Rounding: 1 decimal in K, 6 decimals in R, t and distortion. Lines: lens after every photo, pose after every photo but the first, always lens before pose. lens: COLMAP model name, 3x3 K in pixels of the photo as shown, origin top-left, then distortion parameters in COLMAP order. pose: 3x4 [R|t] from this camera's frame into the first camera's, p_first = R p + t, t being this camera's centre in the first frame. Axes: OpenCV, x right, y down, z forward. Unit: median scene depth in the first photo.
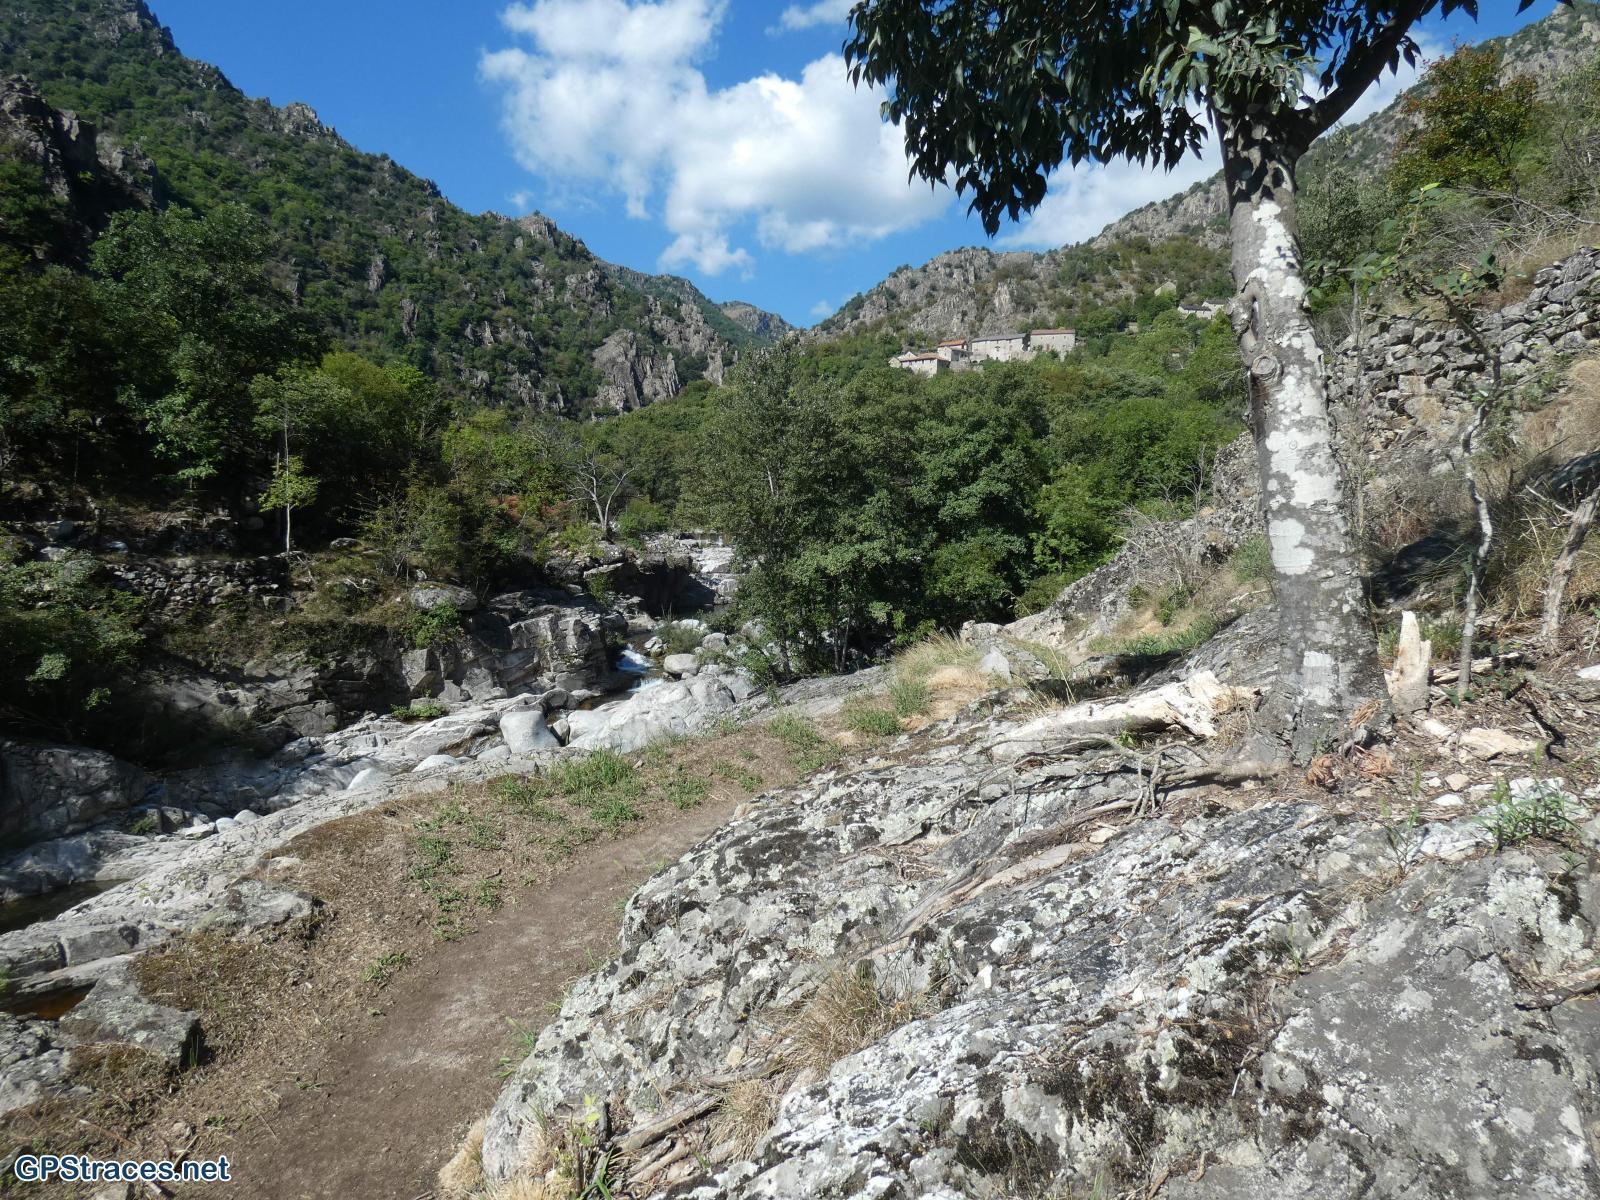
lens RADIAL K [[954.7, 0, 800.0], [0, 954.7, 600.0], [0, 0, 1]] dist [-0.007363, 0.004917]
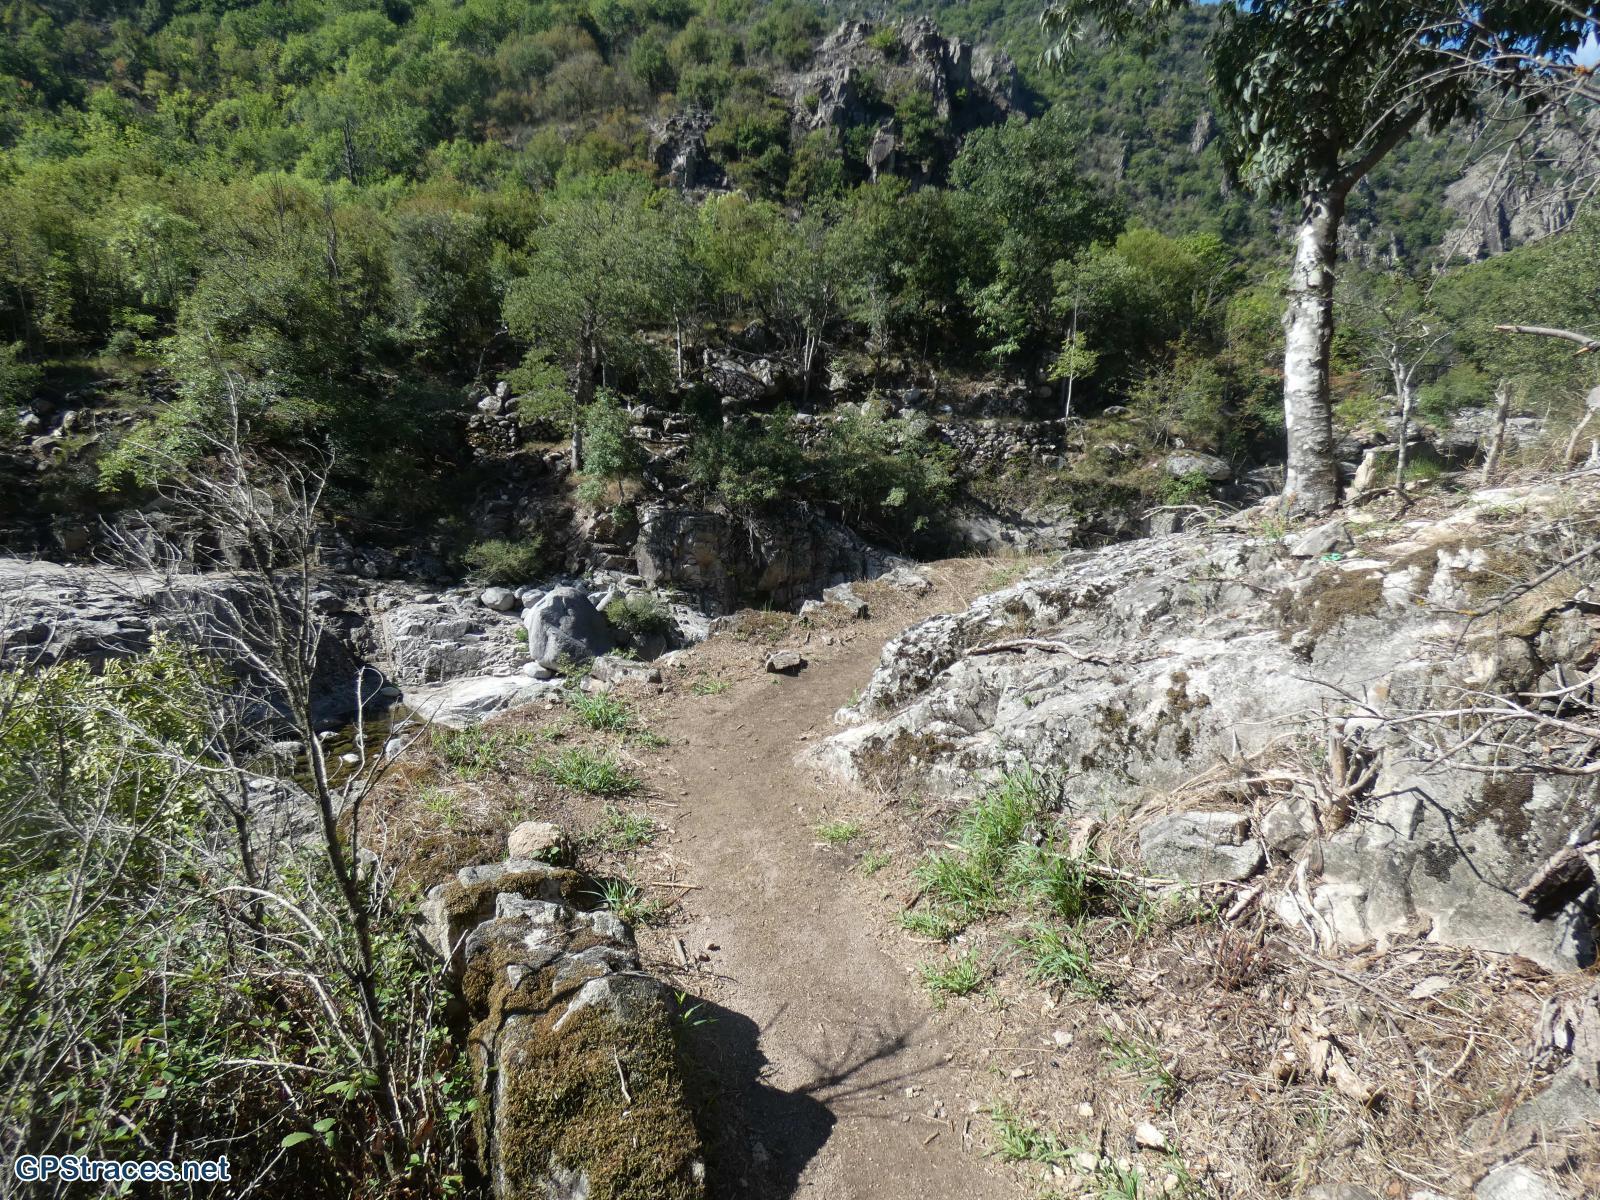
lens RADIAL K [[965.0, 0, 800.0], [0, 965.0, 600.0], [0, 0, 1]] dist [-0.006763, -0.018645]
pose [[0.706731, 0.157226, -0.689791, 0.074648], [-0.065428, 0.985340, 0.157556, 0.004533], [0.704450, -0.066218, 0.706658, -0.067346]]
